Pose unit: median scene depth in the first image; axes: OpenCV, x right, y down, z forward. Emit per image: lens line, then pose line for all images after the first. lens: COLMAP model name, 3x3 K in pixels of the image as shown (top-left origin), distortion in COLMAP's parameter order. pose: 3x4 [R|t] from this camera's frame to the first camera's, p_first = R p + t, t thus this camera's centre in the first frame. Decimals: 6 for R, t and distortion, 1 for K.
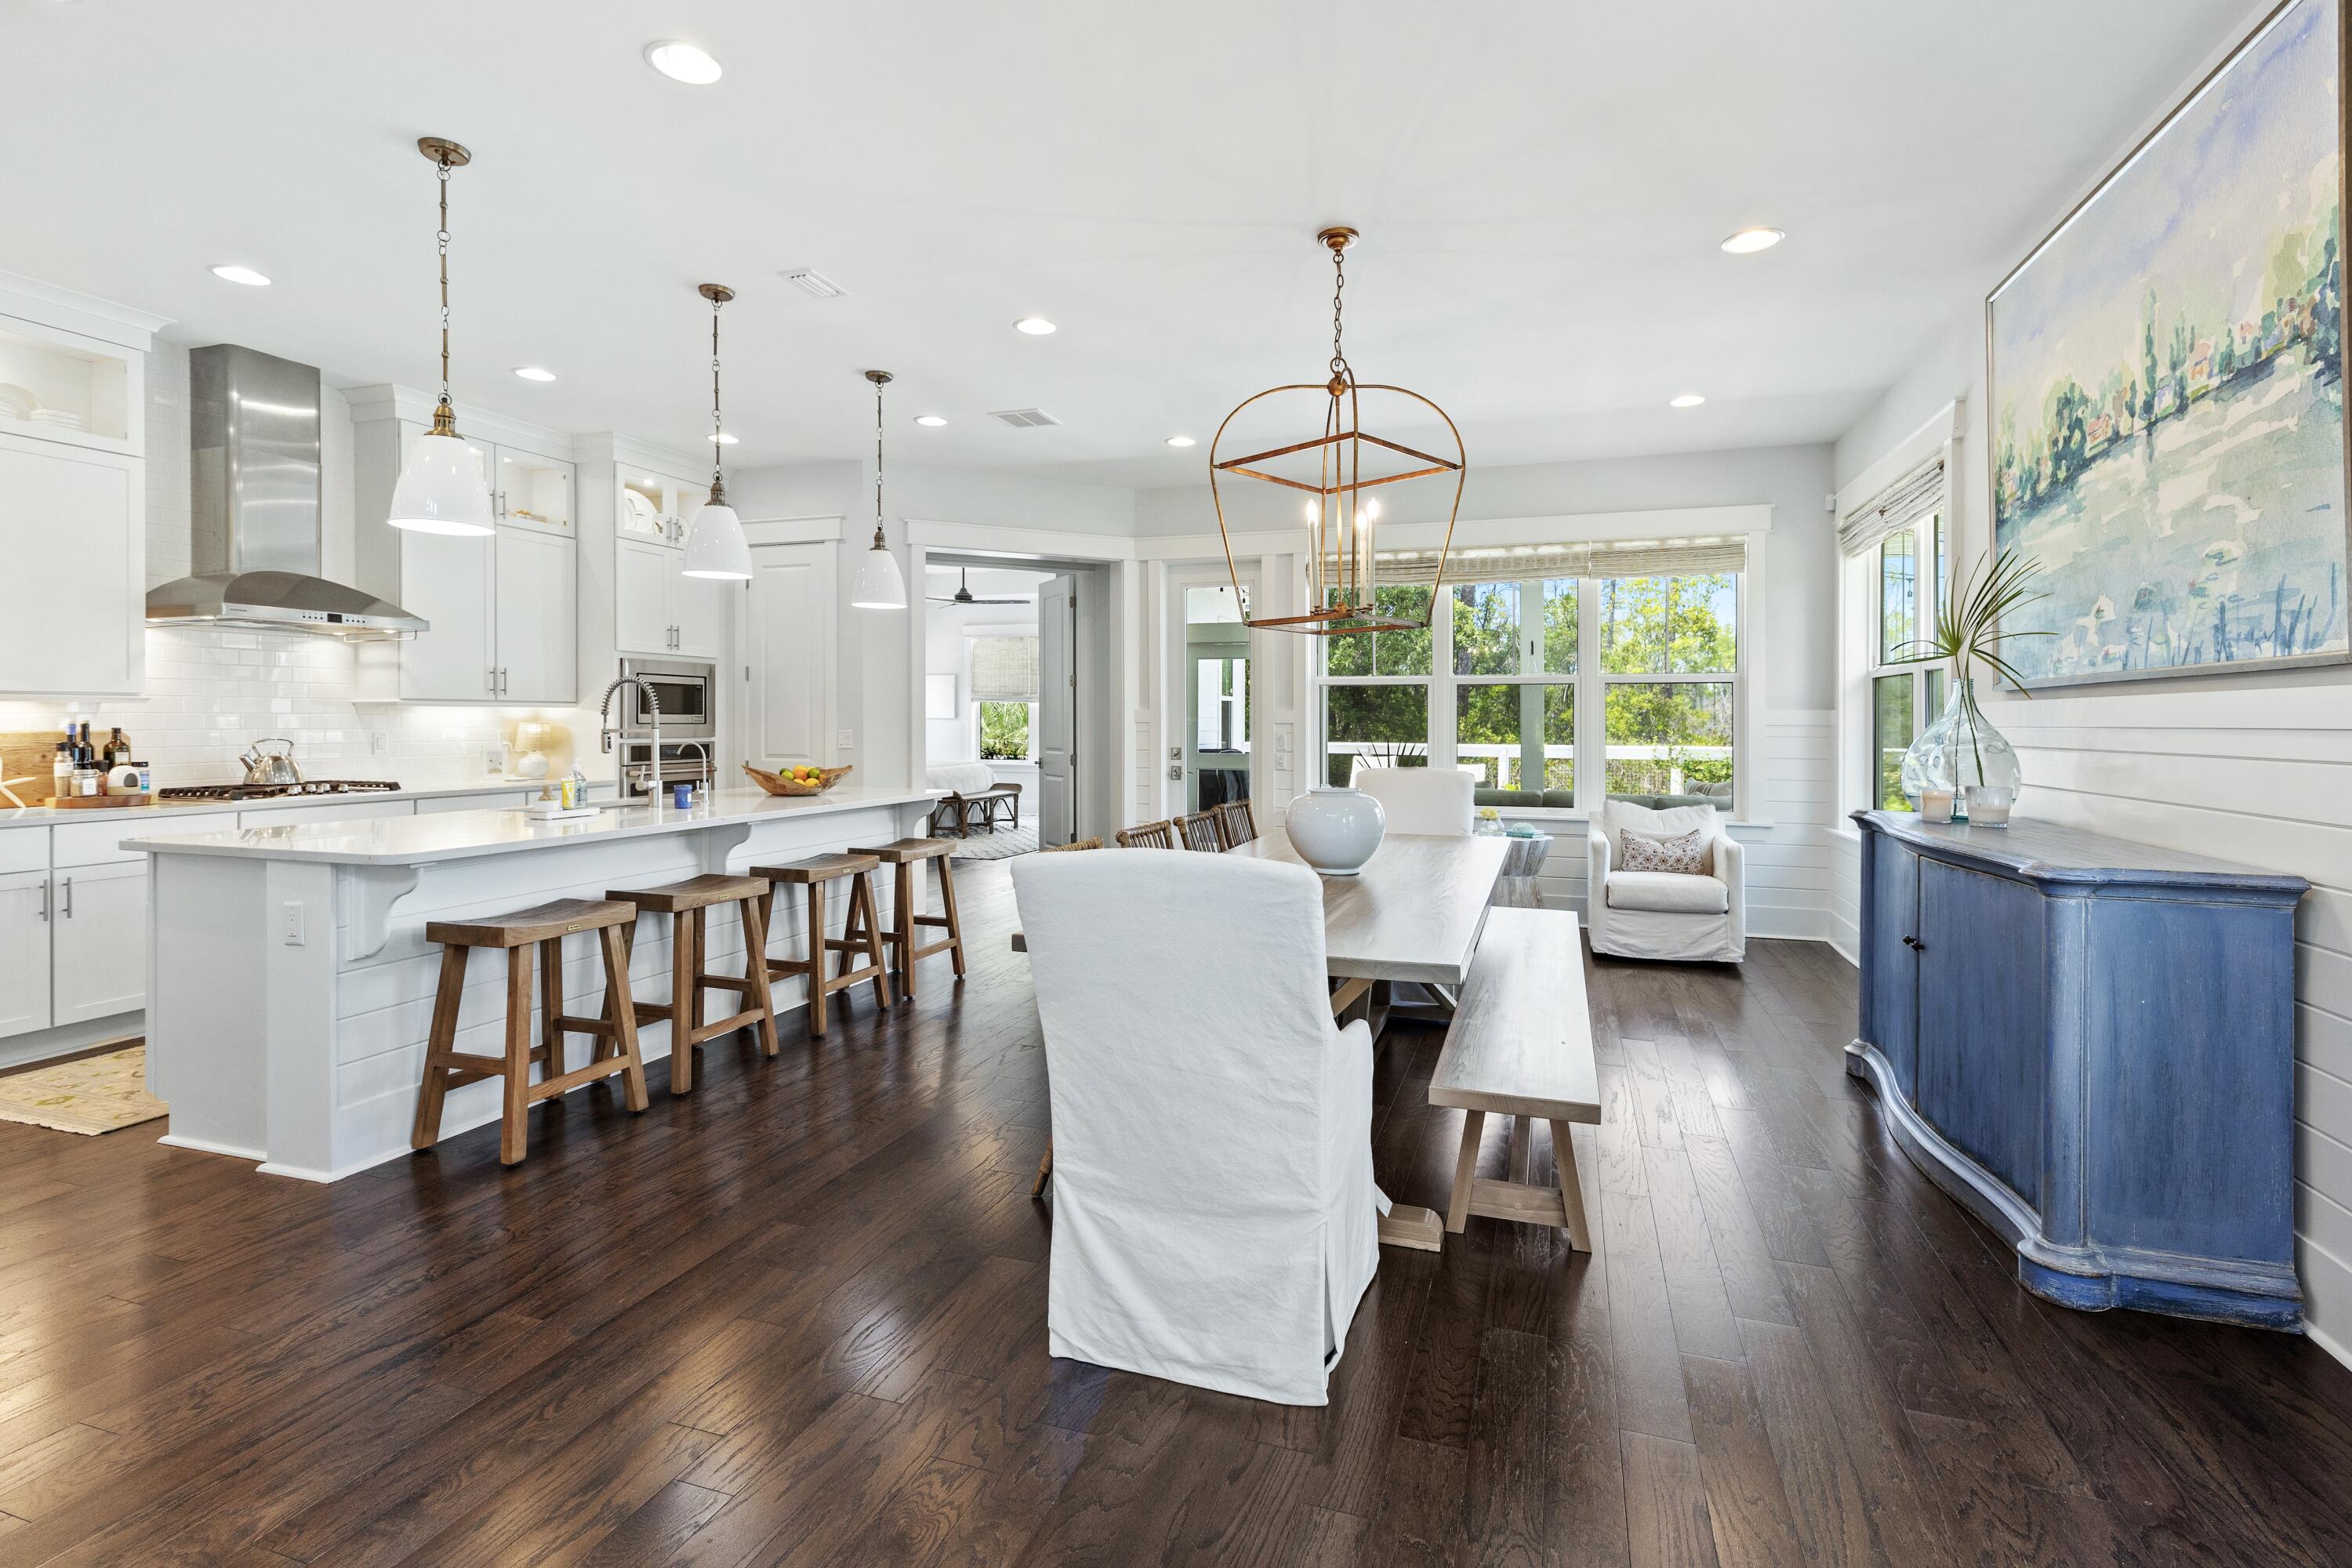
lens RADIAL K [[1105.2, 0, 1177.8], [0, 1105.2, 718.8], [0, 0, 1]] dist [0.003112, 0.000007]
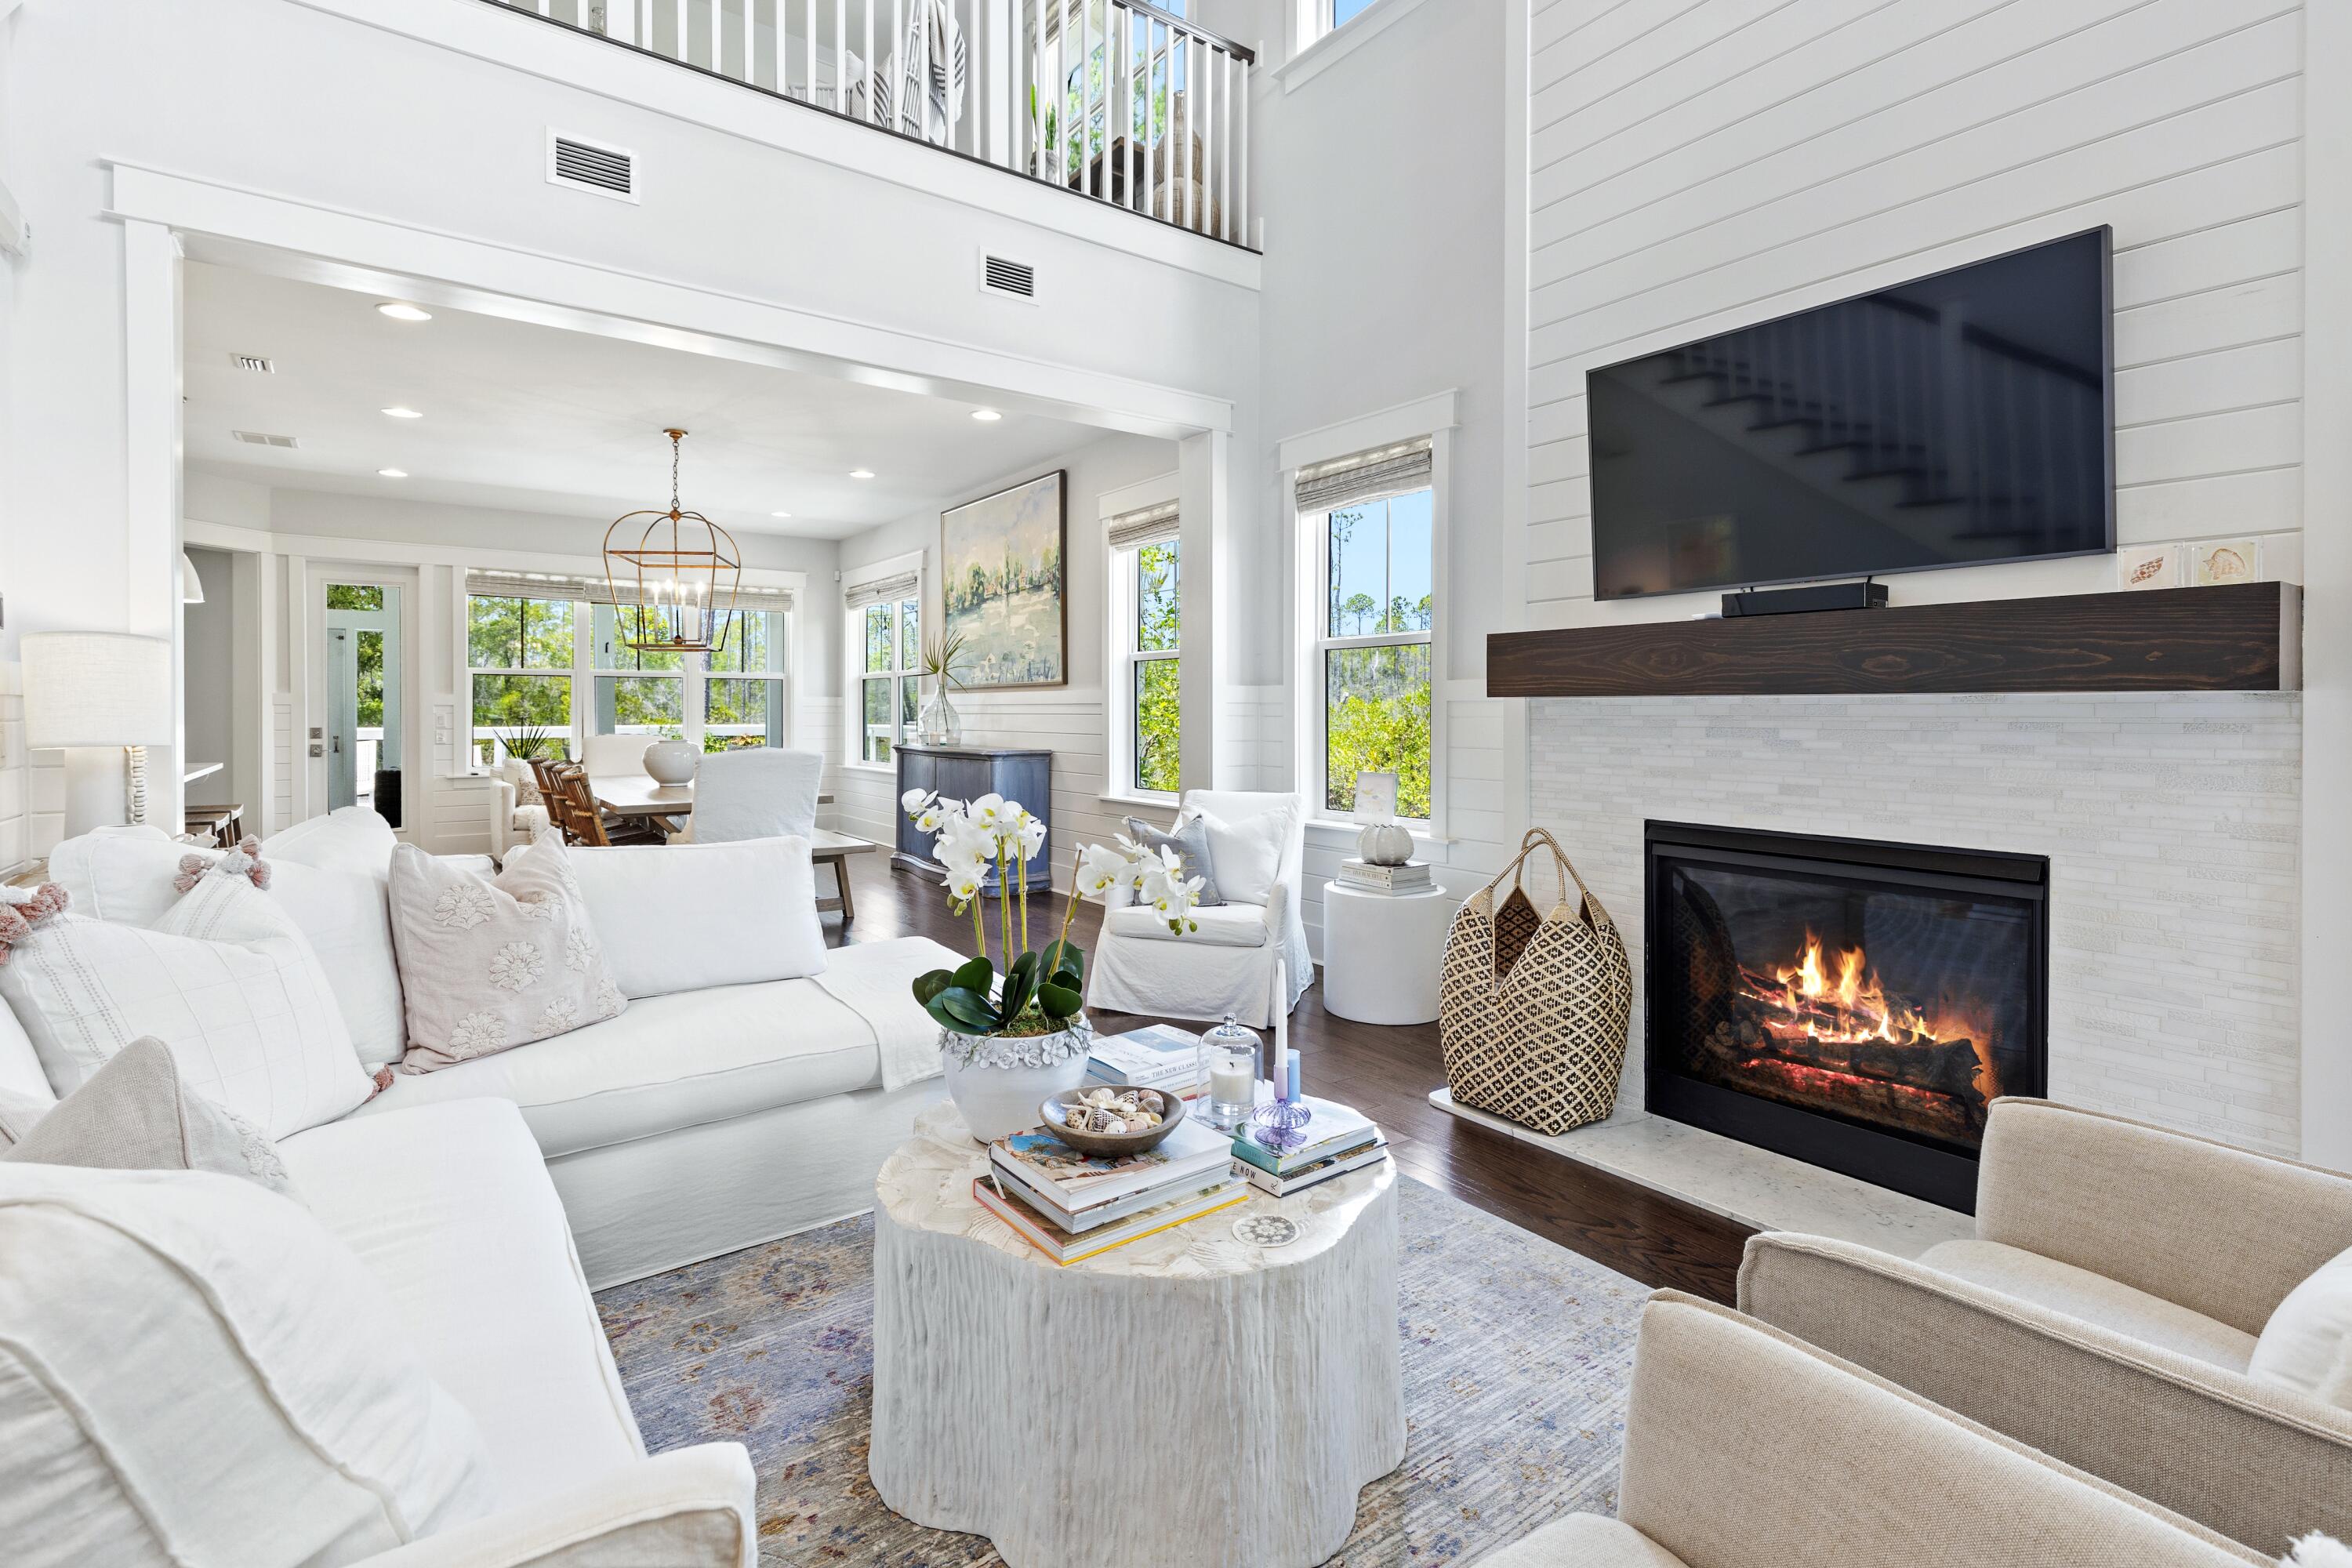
lens RADIAL K [[1105.2, 0, 1177.8], [0, 1105.2, 718.8], [0, 0, 1]] dist [0.003112, 0.000007]
pose [[0.577609, -0.009612, 0.816257, -0.970801], [0.000051, 0.999931, 0.011739, 0.010048], [-0.816314, -0.006739, 0.577570, -0.804956]]
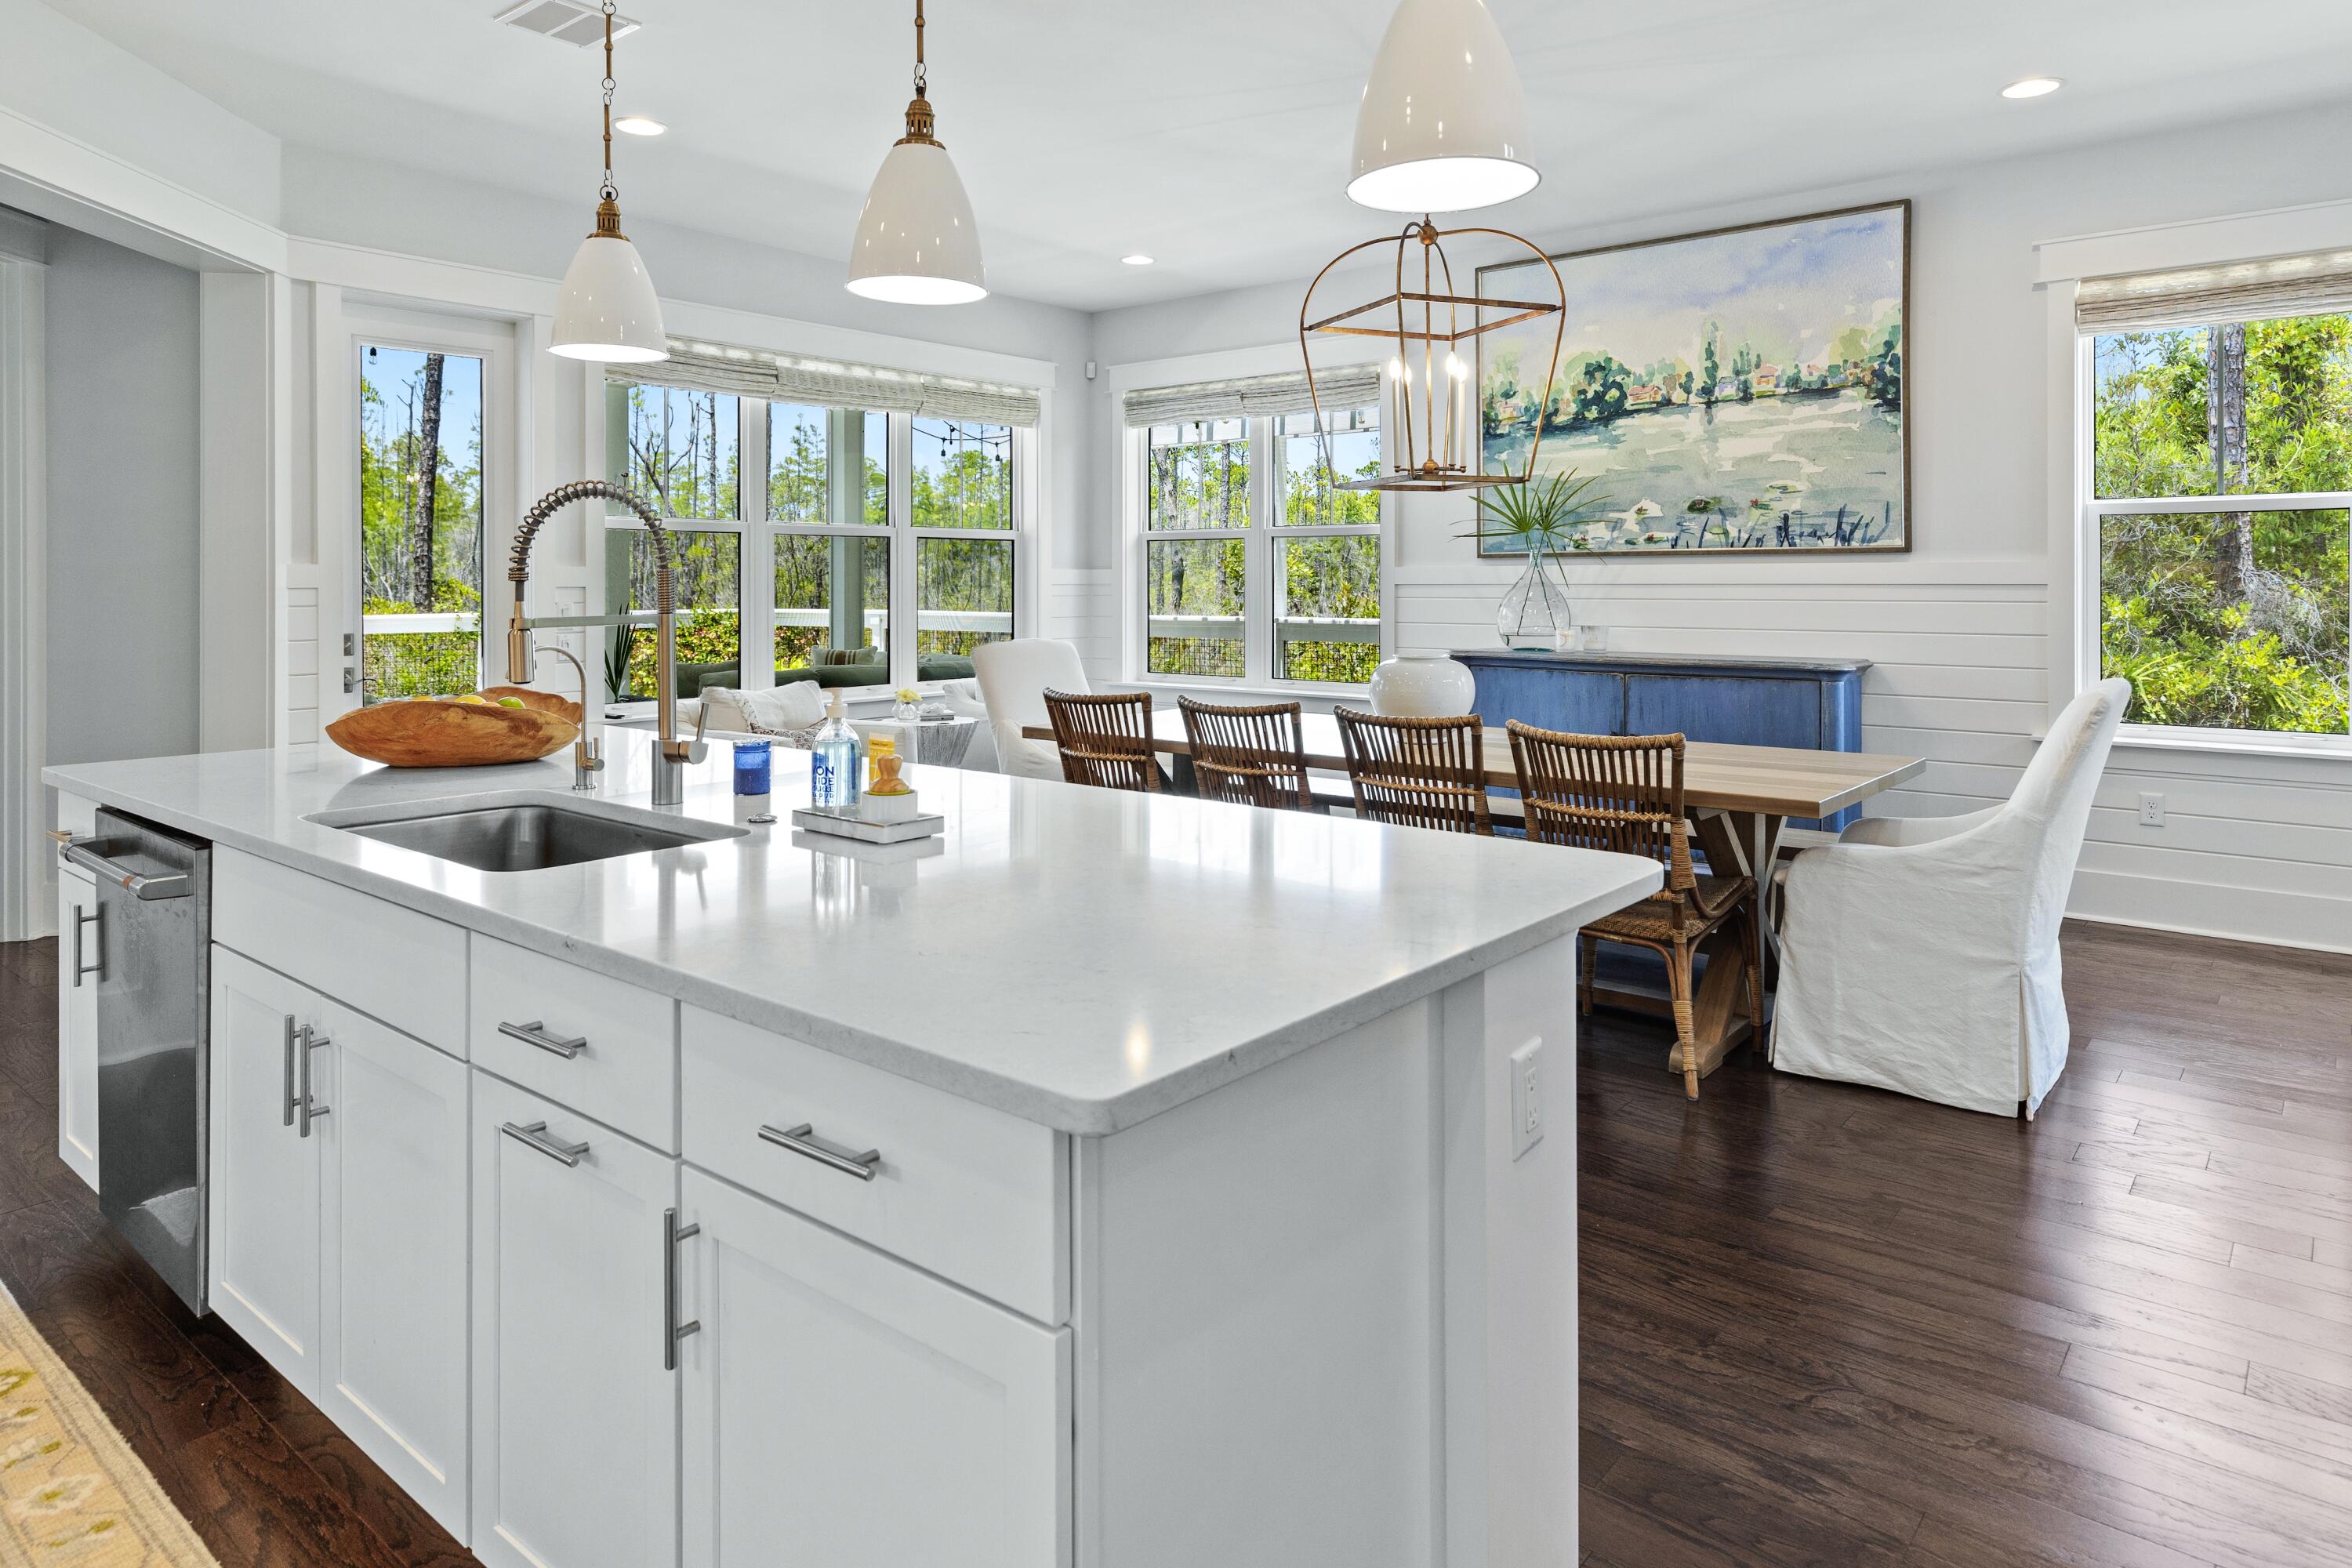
lens RADIAL K [[1426.4, 0, 1173.7], [0, 1426.4, 578.9], [0, 0, 1]] dist [0.009703, -0.000307]
pose [[0.347979, -0.004538, 0.937491, -1.245965], [0.001224, 0.999990, 0.004387, -0.008694], [-0.937502, -0.000379, 0.347981, 0.884880]]
